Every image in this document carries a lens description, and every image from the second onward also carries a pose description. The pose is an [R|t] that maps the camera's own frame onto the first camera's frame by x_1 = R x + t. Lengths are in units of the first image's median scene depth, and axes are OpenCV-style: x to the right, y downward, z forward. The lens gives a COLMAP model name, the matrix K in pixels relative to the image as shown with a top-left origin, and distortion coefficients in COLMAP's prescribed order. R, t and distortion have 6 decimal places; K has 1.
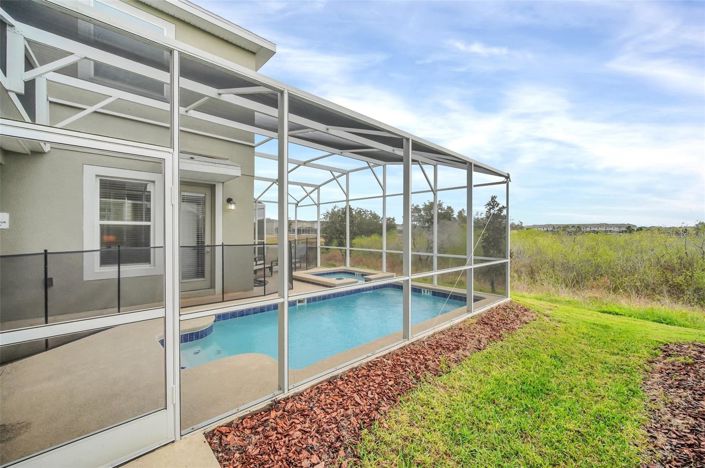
lens RADIAL K [[283.6, 0, 351.4], [0, 283.6, 231.7], [0, 0, 1]] dist [-0.001759, -0.000306]
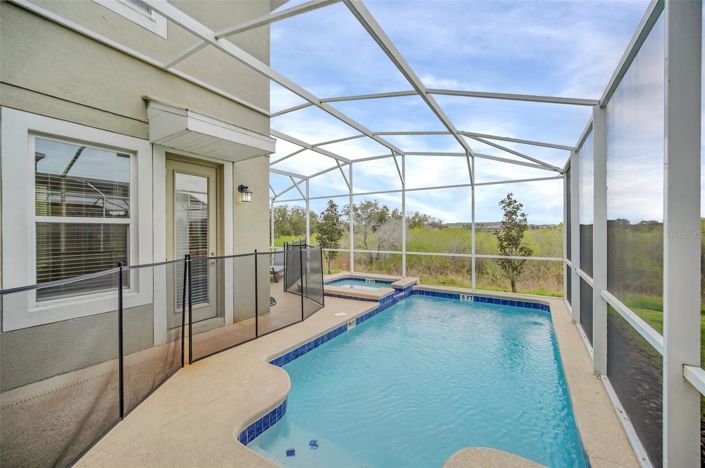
lens RADIAL K [[283.6, 0, 352.4], [0, 283.6, 231.7], [0, 0, 1]] dist [-0.001759, -0.000306]
pose [[0.965659, -0.010230, 0.259610, -0.269808], [0.009031, 0.999942, 0.005811, -0.003970], [-0.259655, -0.003267, 0.965696, 0.195591]]
